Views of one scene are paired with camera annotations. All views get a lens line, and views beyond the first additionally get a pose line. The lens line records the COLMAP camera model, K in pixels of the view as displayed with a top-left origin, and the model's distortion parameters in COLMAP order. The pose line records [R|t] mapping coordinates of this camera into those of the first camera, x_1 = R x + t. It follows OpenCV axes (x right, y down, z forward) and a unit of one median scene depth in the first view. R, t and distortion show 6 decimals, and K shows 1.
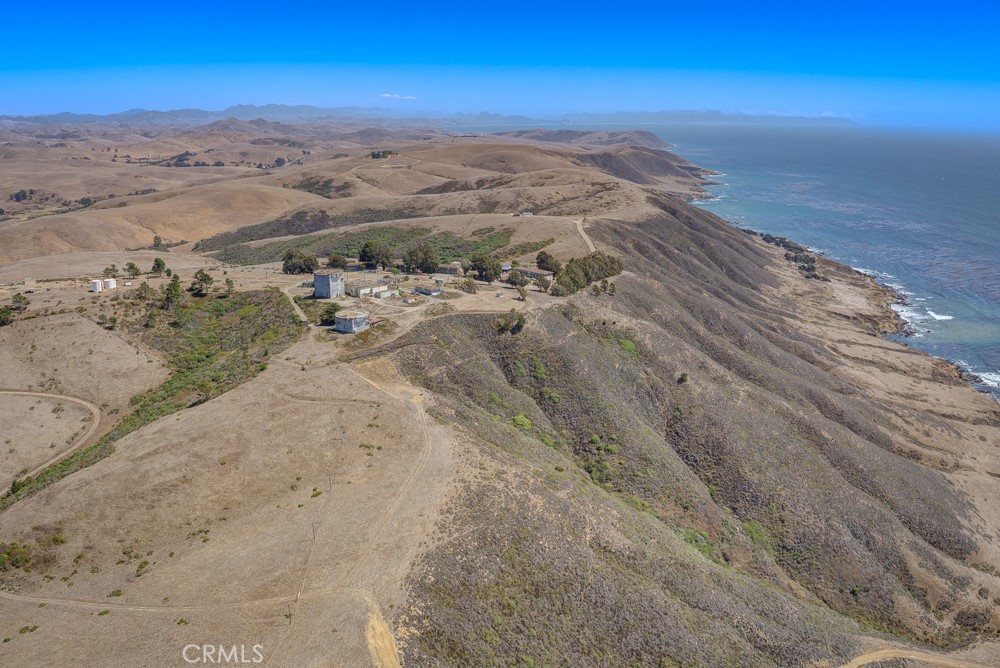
lens RADIAL K [[832.4, 0, 498.9], [0, 832.4, 331.4], [0, 0, 1]] dist [-0.098748, -0.027879]
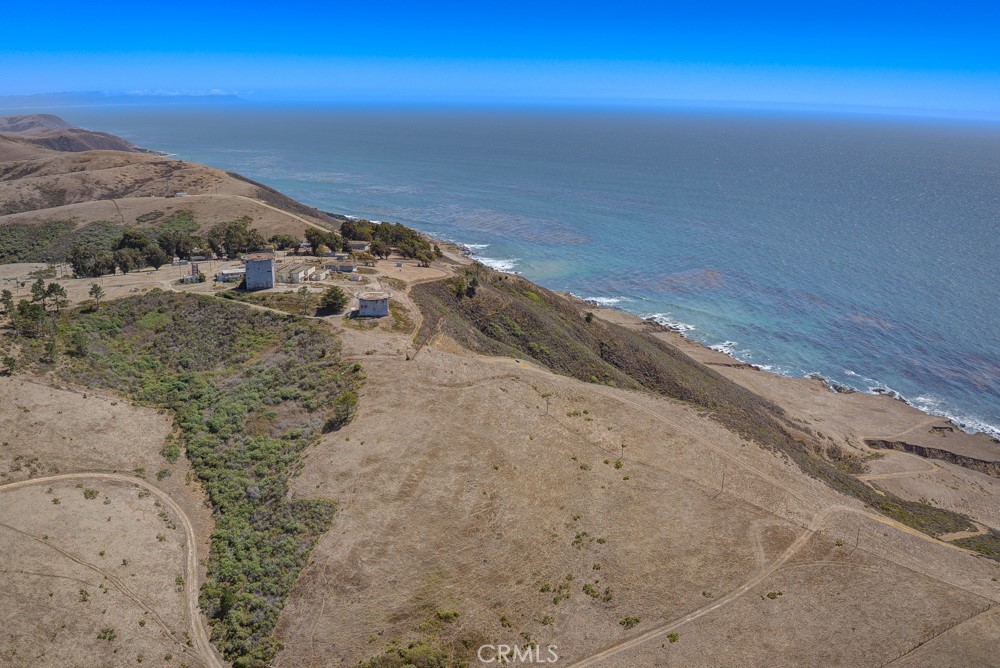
lens RADIAL K [[832.4, 0, 502.2], [0, 832.4, 333.5], [0, 0, 1]] dist [-0.098748, -0.027879]
pose [[0.755727, -0.165150, 0.633721, -0.575830], [0.148168, 0.985706, 0.080185, -0.027831], [-0.637906, 0.033299, 0.769394, 0.233406]]
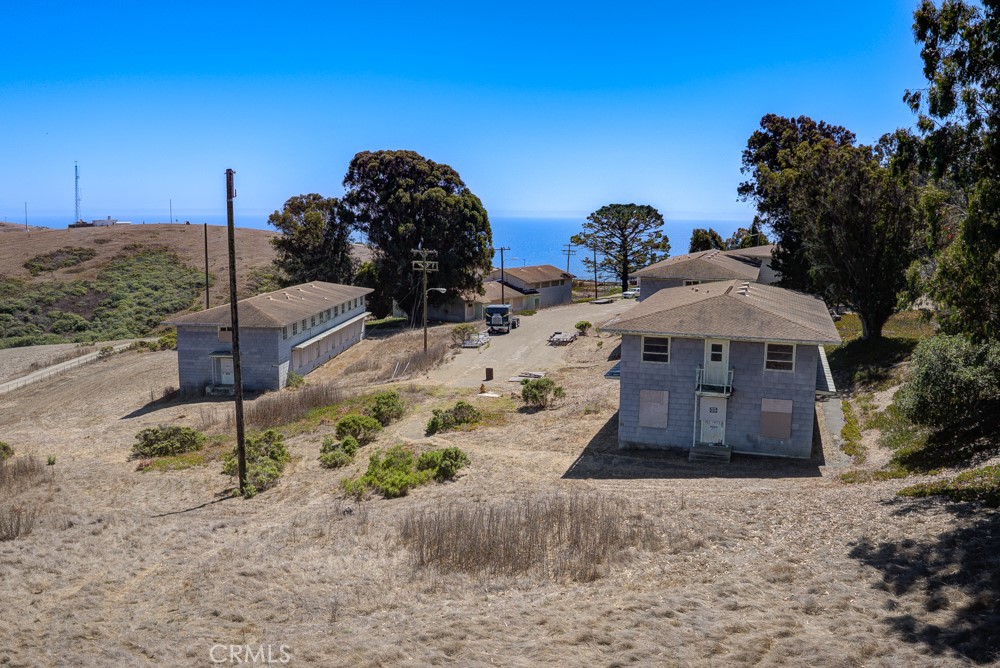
lens RADIAL K [[832.4, 0, 501.4], [0, 832.4, 335.0], [0, 0, 1]] dist [-0.098748, -0.027879]
pose [[0.532548, -0.110832, 0.839112, -0.387500], [0.200130, 0.979766, 0.002396, -0.106438], [-0.822399, 0.166656, 0.543953, 1.314077]]
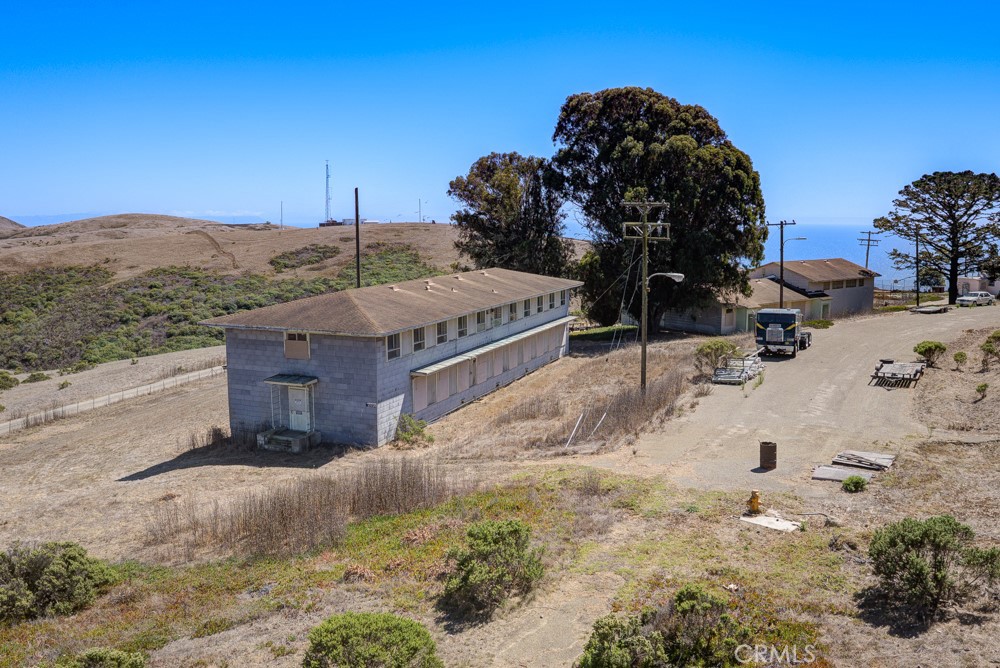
lens RADIAL K [[832.4, 0, 502.4], [0, 832.4, 335.5], [0, 0, 1]] dist [-0.098748, -0.027879]
pose [[0.762702, -0.083438, 0.641345, -0.338190], [0.158146, 0.985601, -0.059845, -0.108215], [-0.627117, 0.147070, 0.764915, 1.348422]]
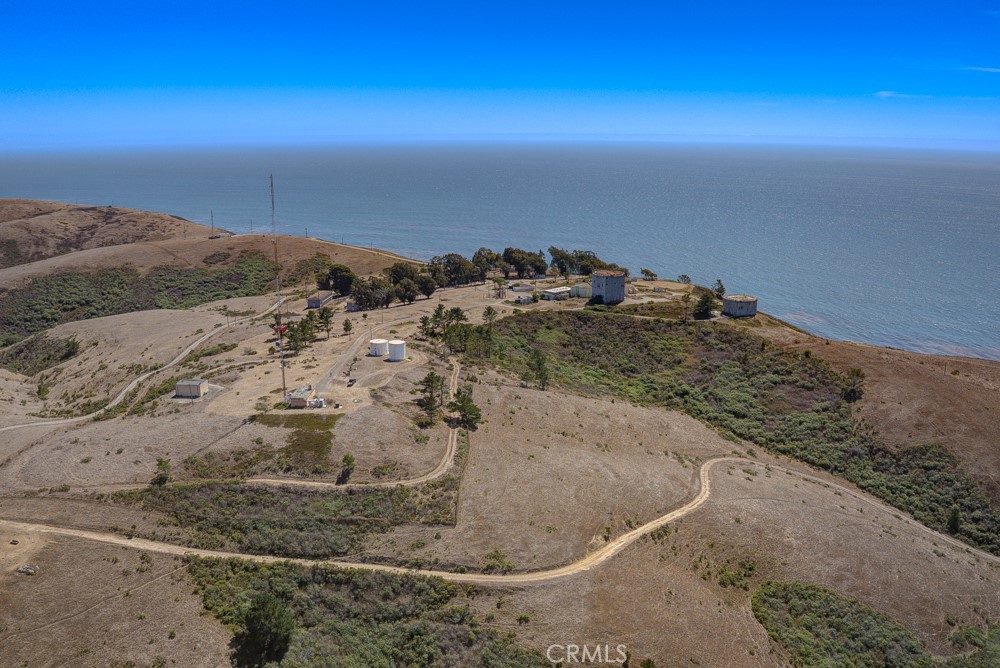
lens RADIAL K [[832.4, 0, 500.4], [0, 832.4, 335.6], [0, 0, 1]] dist [-0.098748, -0.027879]
pose [[0.537466, -0.194237, 0.820611, -1.059268], [0.211385, 0.973075, 0.091877, -0.118244], [-0.816362, 0.124084, 0.564054, 0.624837]]
